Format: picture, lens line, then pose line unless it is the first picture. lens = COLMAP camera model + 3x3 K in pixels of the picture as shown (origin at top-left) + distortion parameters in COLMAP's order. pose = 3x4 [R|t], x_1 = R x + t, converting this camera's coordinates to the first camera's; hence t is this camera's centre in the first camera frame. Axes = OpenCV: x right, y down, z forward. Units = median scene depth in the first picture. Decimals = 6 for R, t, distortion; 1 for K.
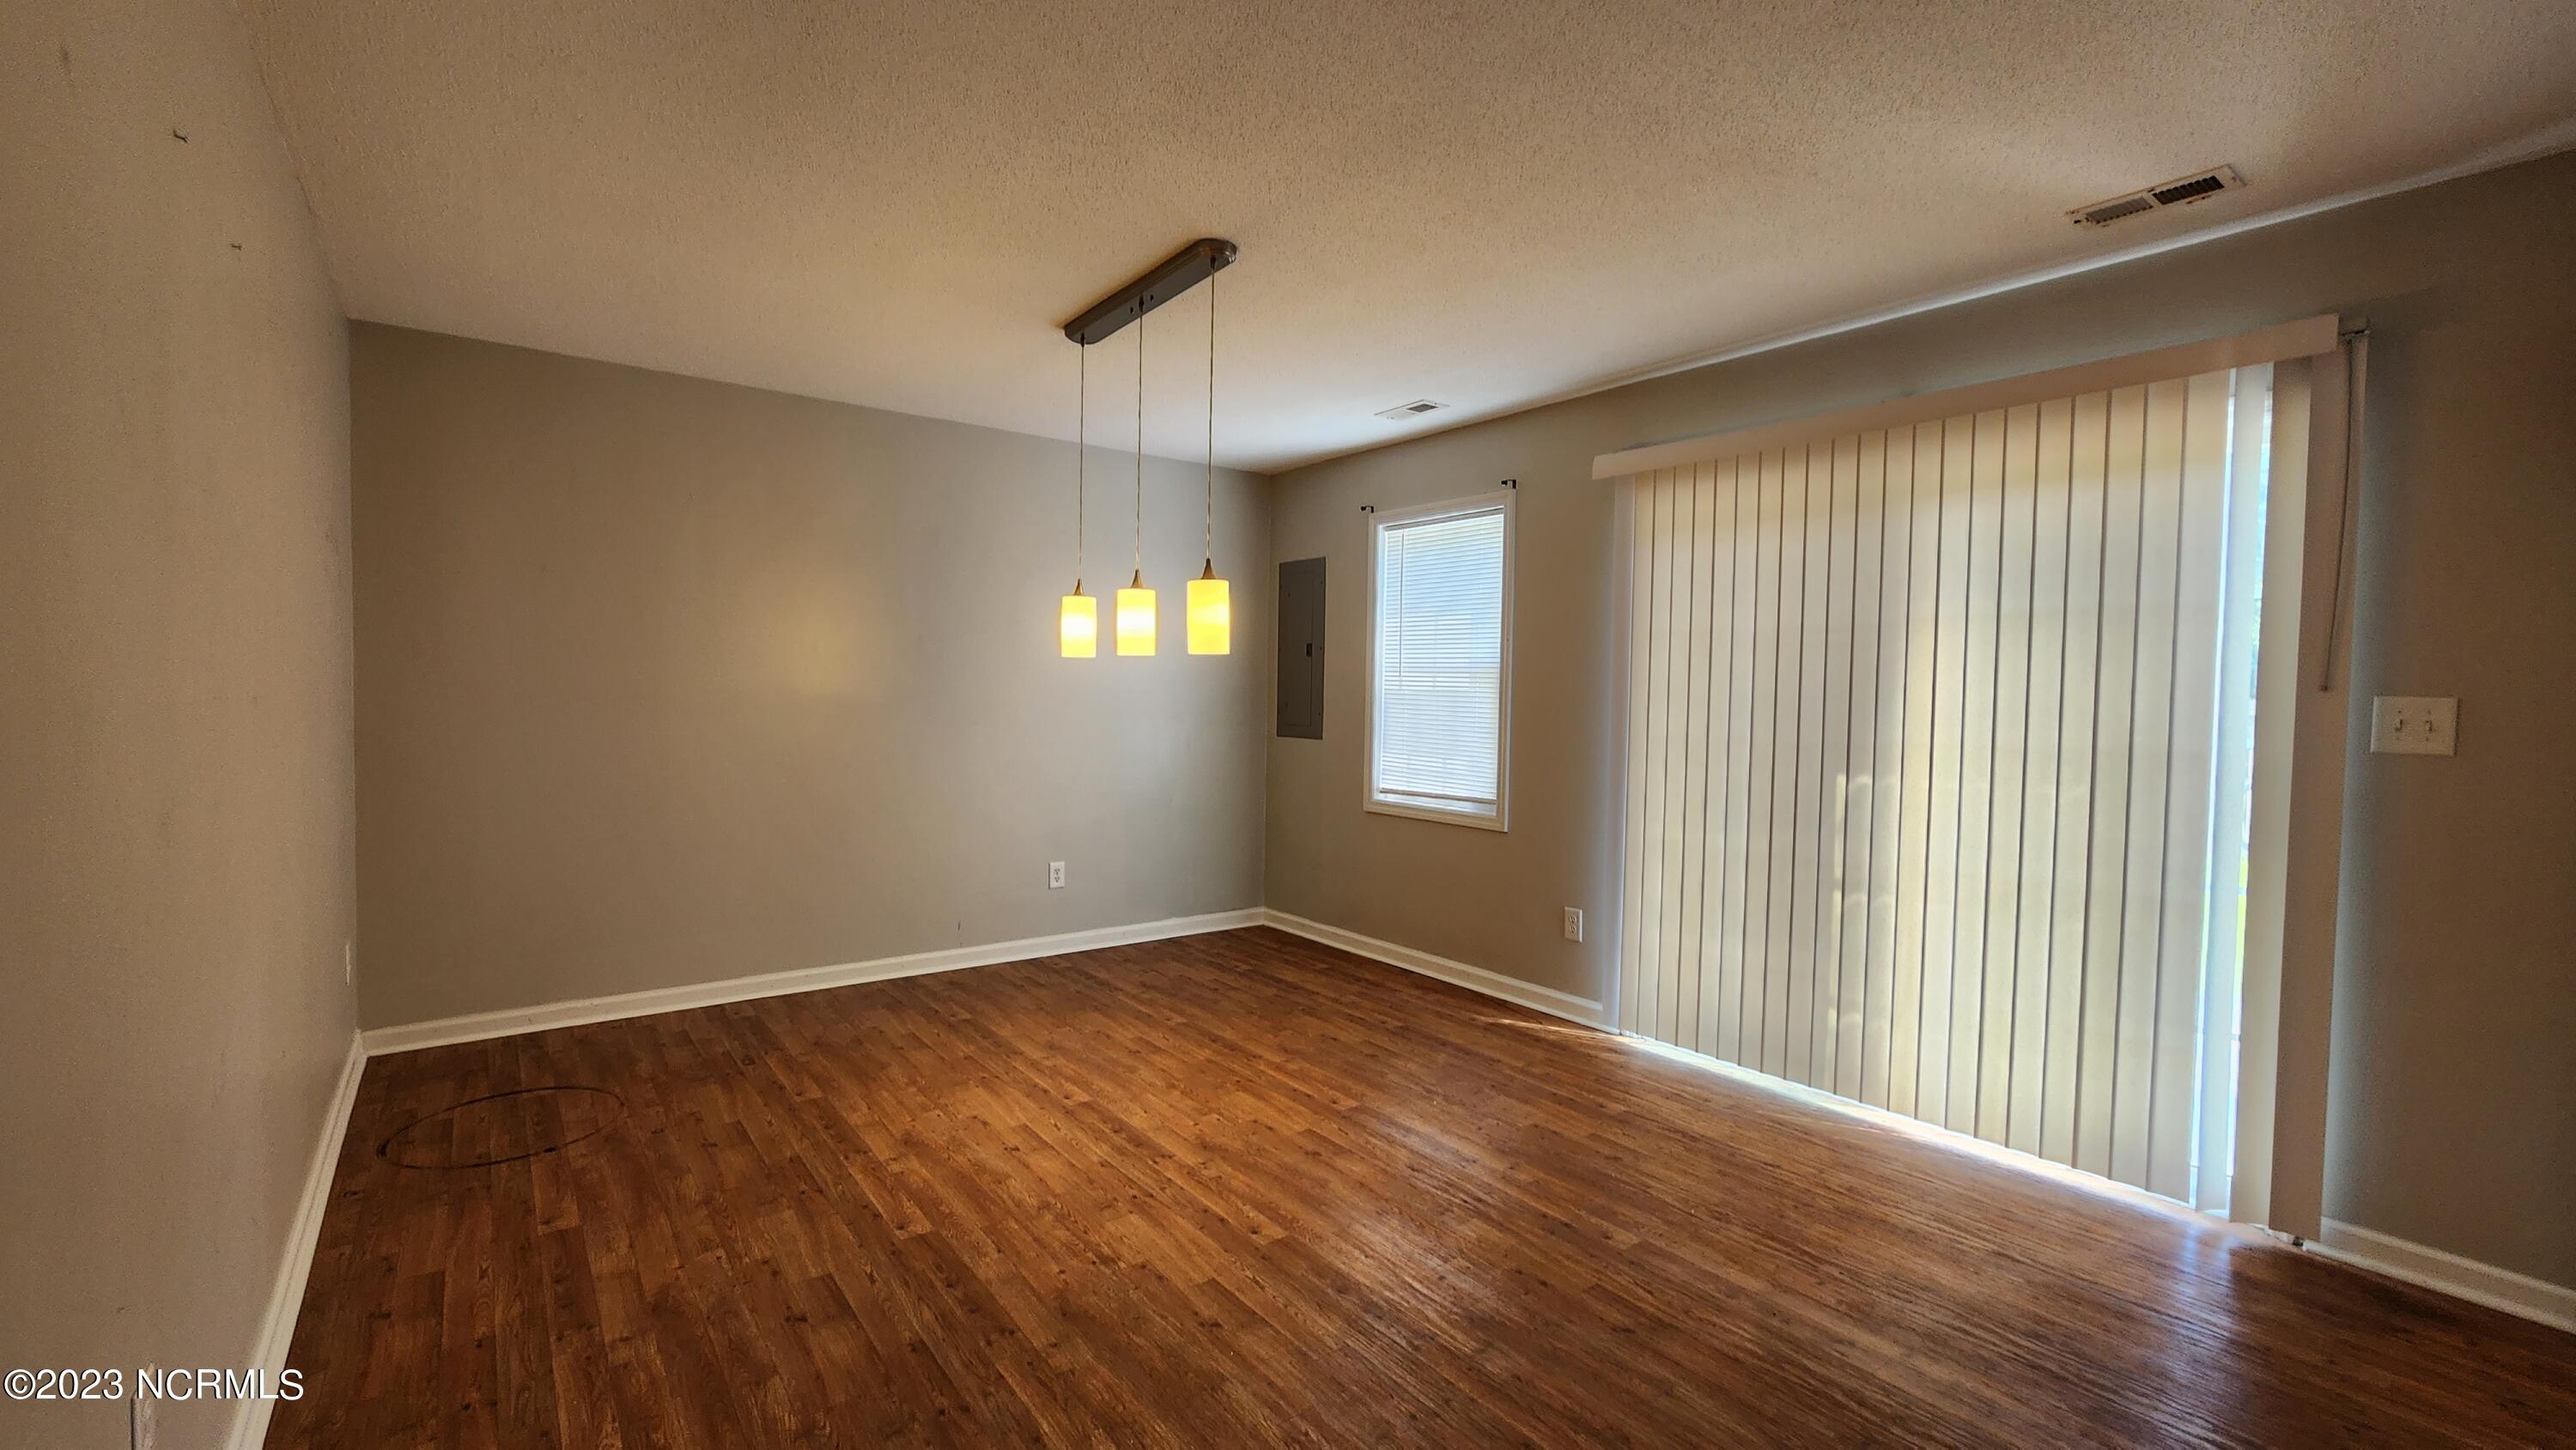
lens RADIAL K [[985.8, 0, 1290.0], [0, 985.8, 716.6], [0, 0, 1]] dist [-0.002270, -0.000186]
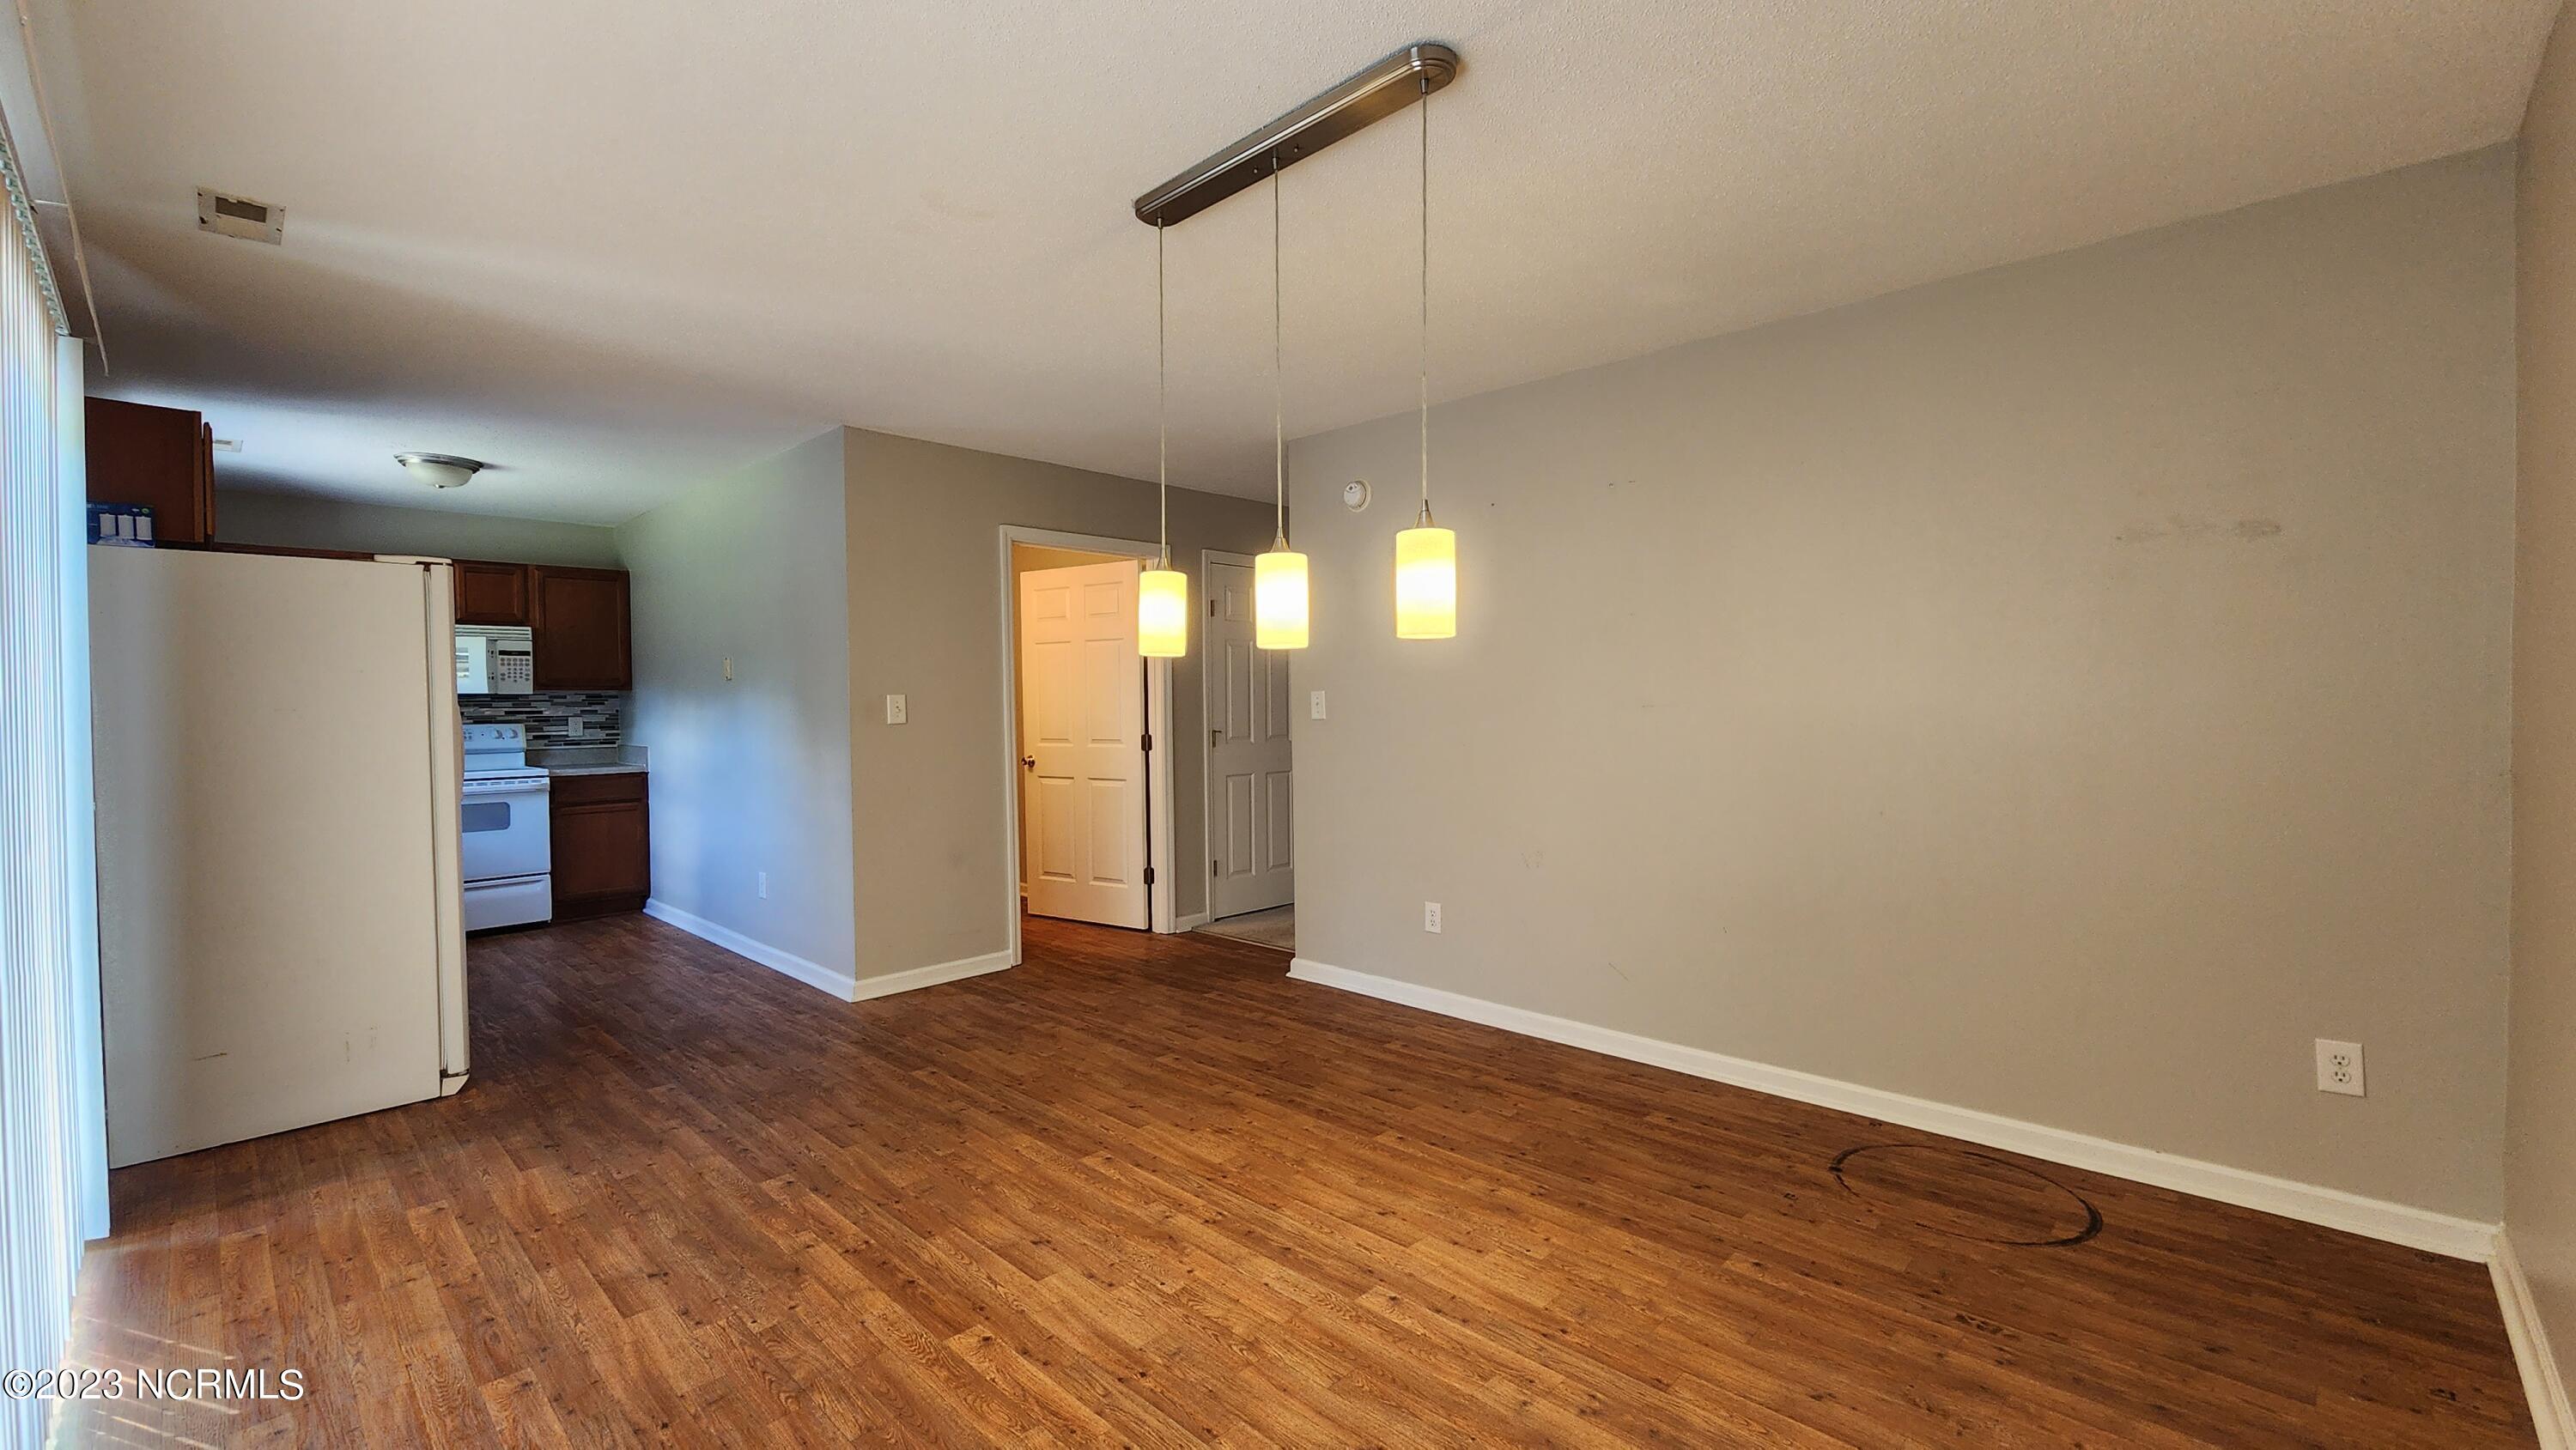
lens RADIAL K [[985.8, 0, 1290.0], [0, 985.8, 716.6], [0, 0, 1]] dist [-0.002270, -0.000186]
pose [[-0.987186, -0.005695, -0.159473, -0.050509], [-0.011841, 0.999222, 0.037619, -0.043882], [0.159134, 0.039025, -0.986485, 1.857336]]
